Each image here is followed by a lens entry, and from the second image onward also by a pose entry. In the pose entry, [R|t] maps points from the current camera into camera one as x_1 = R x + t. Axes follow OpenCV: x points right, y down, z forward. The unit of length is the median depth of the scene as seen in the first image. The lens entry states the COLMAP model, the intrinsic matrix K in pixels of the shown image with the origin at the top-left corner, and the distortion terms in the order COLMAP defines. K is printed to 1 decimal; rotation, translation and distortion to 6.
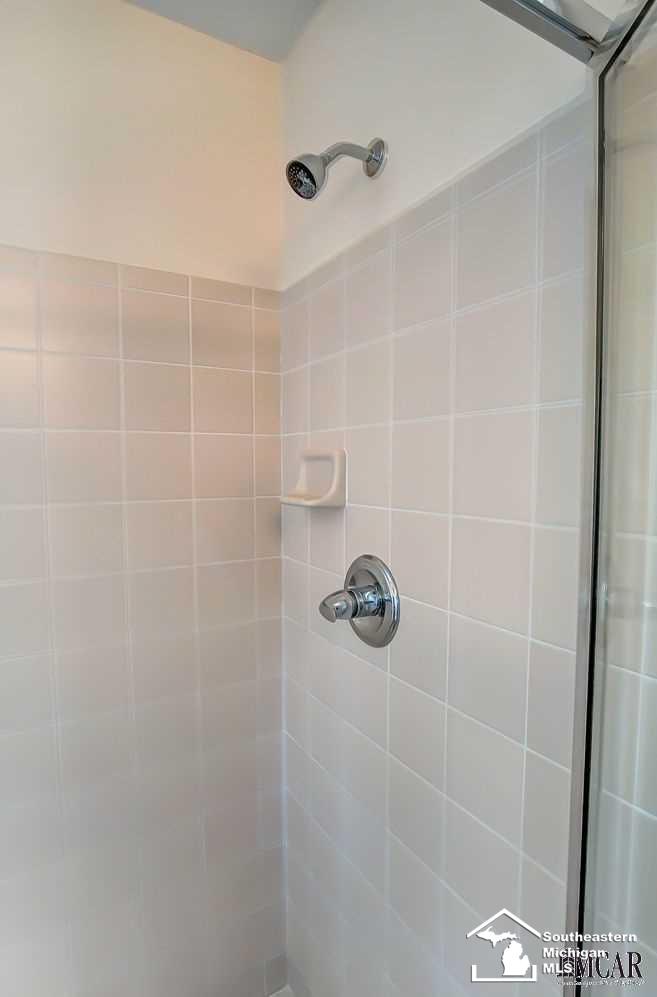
lens RADIAL K [[536.6, 0, 328.5], [0, 536.6, 498.5], [0, 0, 1]] dist [0.003986, 0.000746]
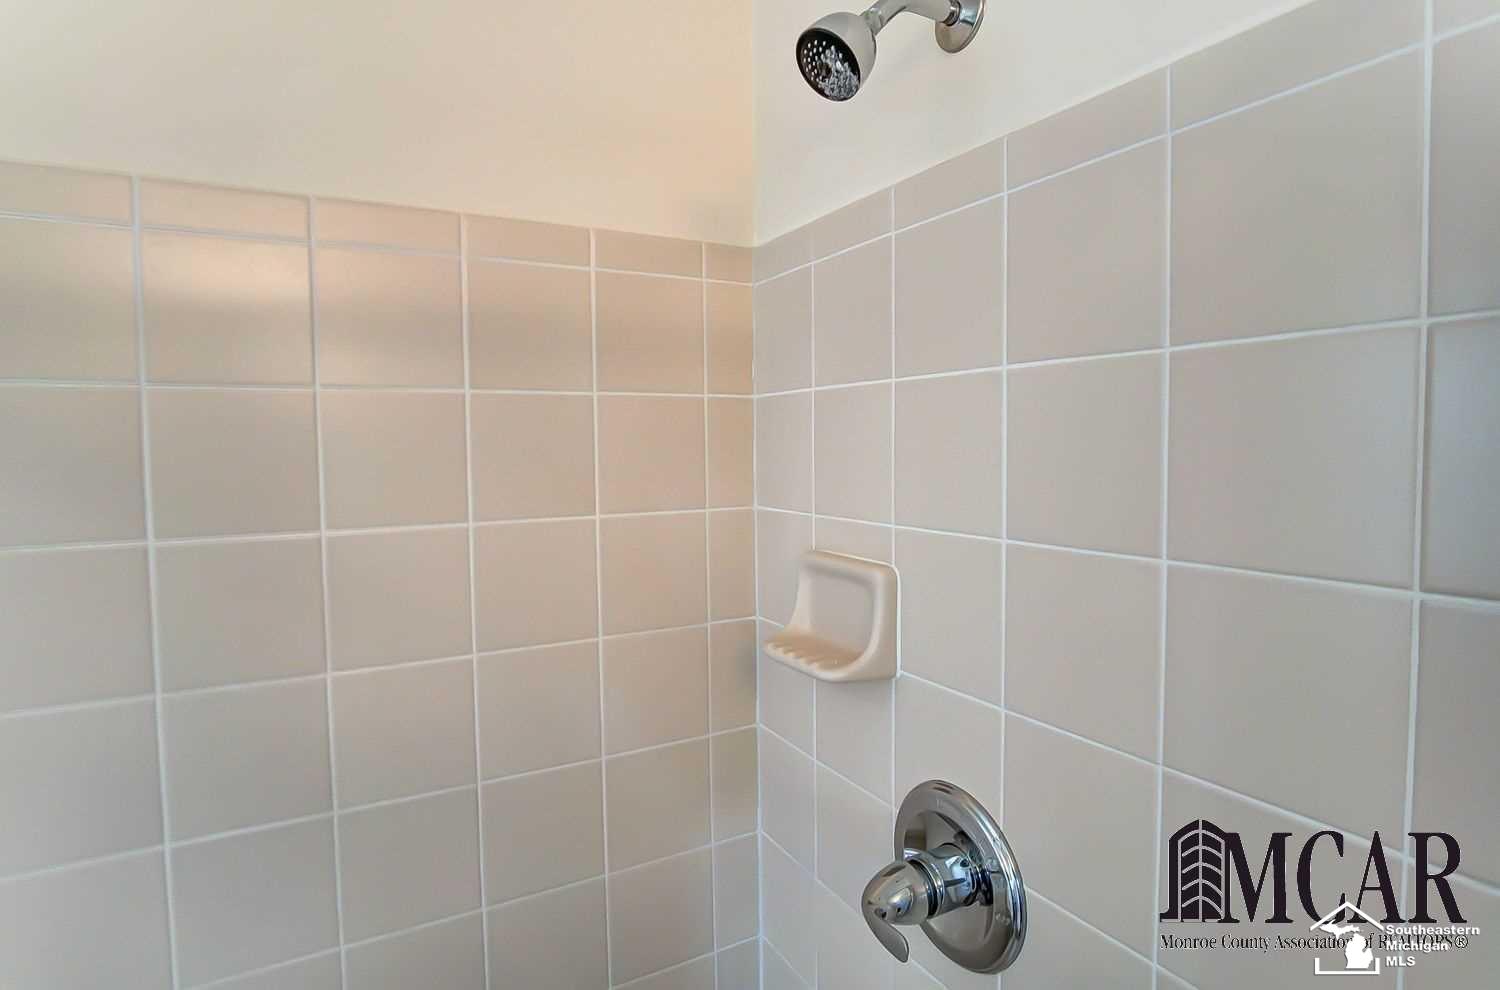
lens RADIAL K [[814.4, 0, 742.7], [0, 814.4, 488.7], [0, 0, 1]] dist [-0.013958, 0.000396]
pose [[0.999206, -0.009784, -0.038626, -0.085951], [0.009567, 0.999937, -0.005796, -0.166364], [0.038680, 0.005422, 0.999237, 0.212009]]
